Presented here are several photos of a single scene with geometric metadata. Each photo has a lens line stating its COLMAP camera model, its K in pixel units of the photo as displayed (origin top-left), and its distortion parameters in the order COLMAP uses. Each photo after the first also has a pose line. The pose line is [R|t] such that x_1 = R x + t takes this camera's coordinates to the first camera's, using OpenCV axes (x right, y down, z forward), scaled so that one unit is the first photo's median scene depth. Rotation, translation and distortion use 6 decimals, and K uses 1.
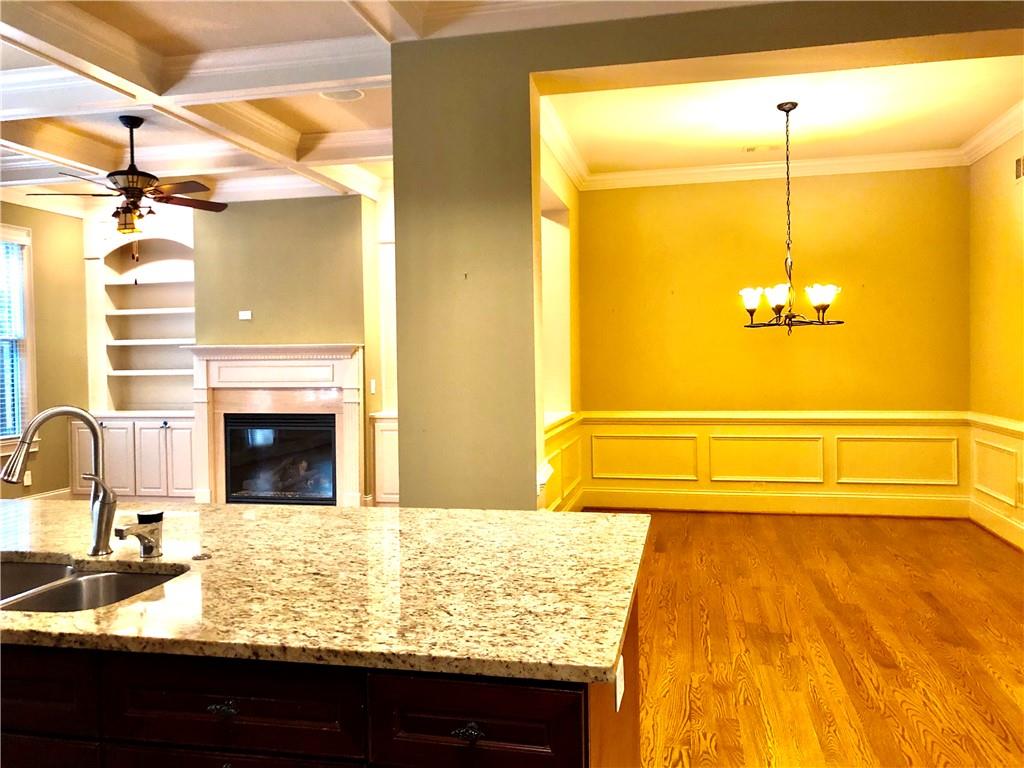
lens RADIAL K [[832.2, 0, 508.6], [0, 832.2, 377.2], [0, 0, 1]] dist [0.047207, -0.039454]
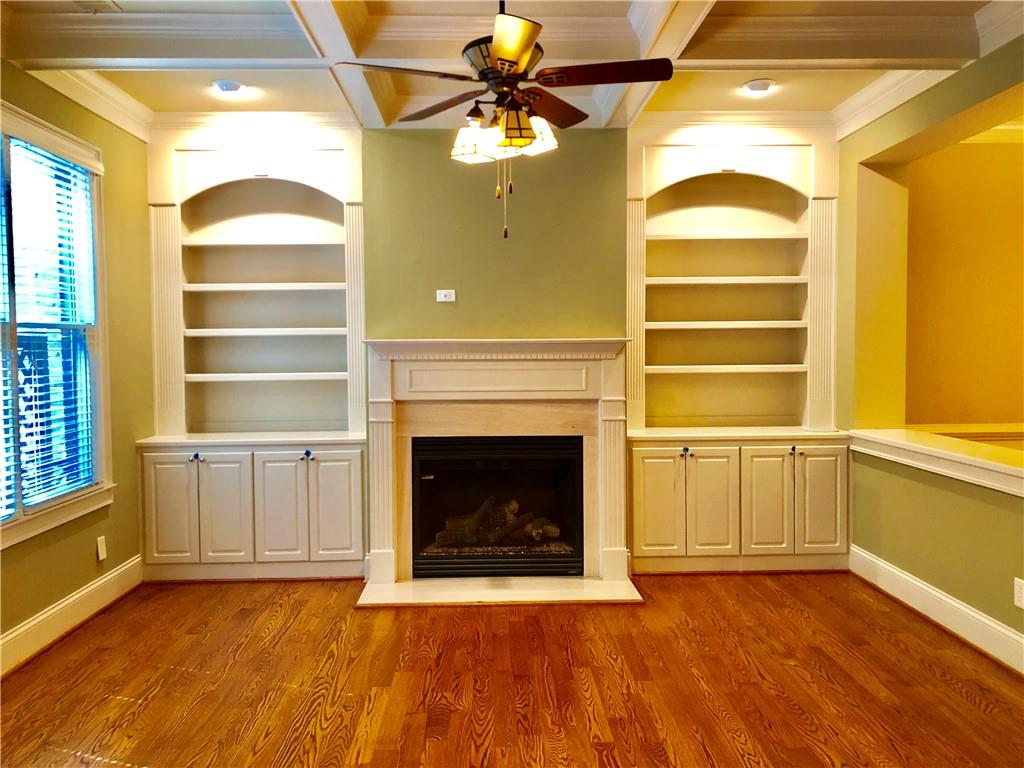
lens RADIAL K [[832.2, 0, 510.0], [0, 832.2, 379.2], [0, 0, 1]] dist [0.047207, -0.039454]
pose [[0.964096, -0.003190, 0.265535, -0.445415], [0.001538, 0.999978, 0.006431, -0.009068], [-0.265550, -0.005792, 0.964080, 0.318903]]
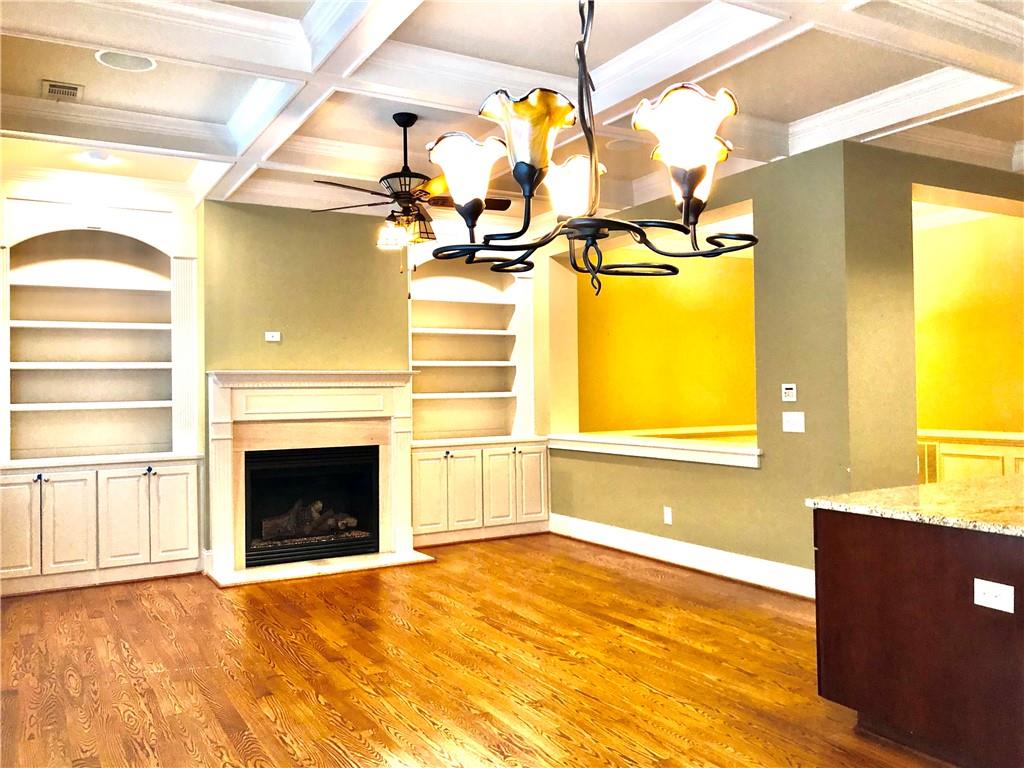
lens RADIAL K [[832.2, 0, 517.3], [0, 832.2, 384.9], [0, 0, 1]] dist [0.047207, -0.039454]
pose [[0.724245, 0.008267, 0.689493, -0.724774], [0.026935, 0.998826, -0.040269, 0.017792], [-0.689016, 0.047736, 0.723172, 0.200272]]
